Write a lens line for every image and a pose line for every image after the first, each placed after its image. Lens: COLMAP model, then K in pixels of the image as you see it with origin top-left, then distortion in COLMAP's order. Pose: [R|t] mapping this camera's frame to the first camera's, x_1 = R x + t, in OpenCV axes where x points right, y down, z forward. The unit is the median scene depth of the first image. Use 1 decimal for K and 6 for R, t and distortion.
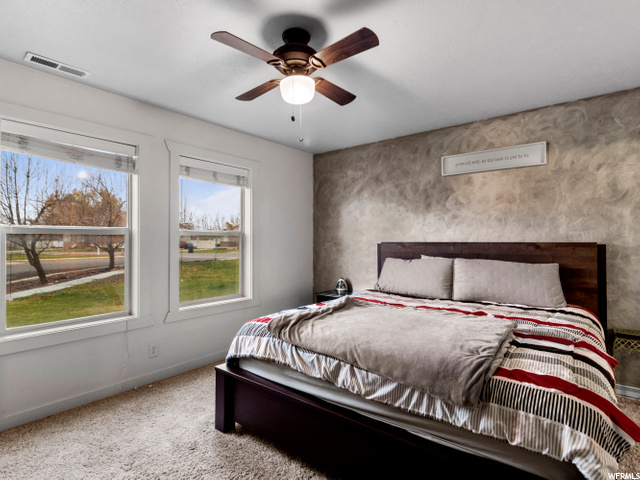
lens RADIAL K [[323.3, 0, 317.7], [0, 323.3, 239.8], [0, 0, 1]] dist [-0.000138, -0.000164]
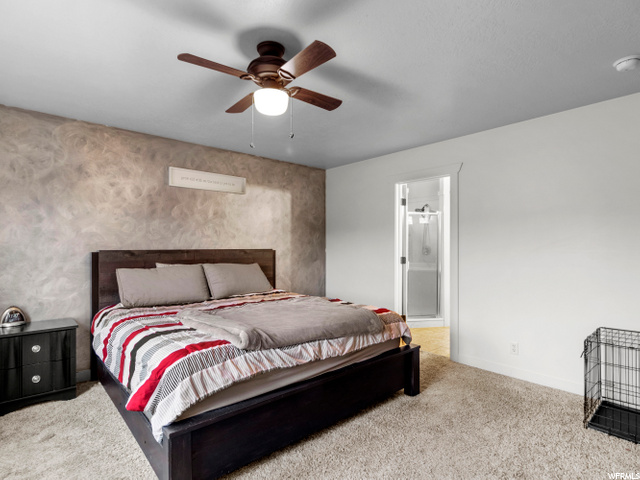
lens RADIAL K [[335.3, 0, 318.2], [0, 335.3, 243.7], [0, 0, 1]] dist [-0.002547, -0.000662]
pose [[0.203898, 0.010100, 0.978940, -0.623661], [0.000099, 0.999947, -0.010337, -0.001068], [-0.978992, 0.002204, 0.203886, 0.361344]]
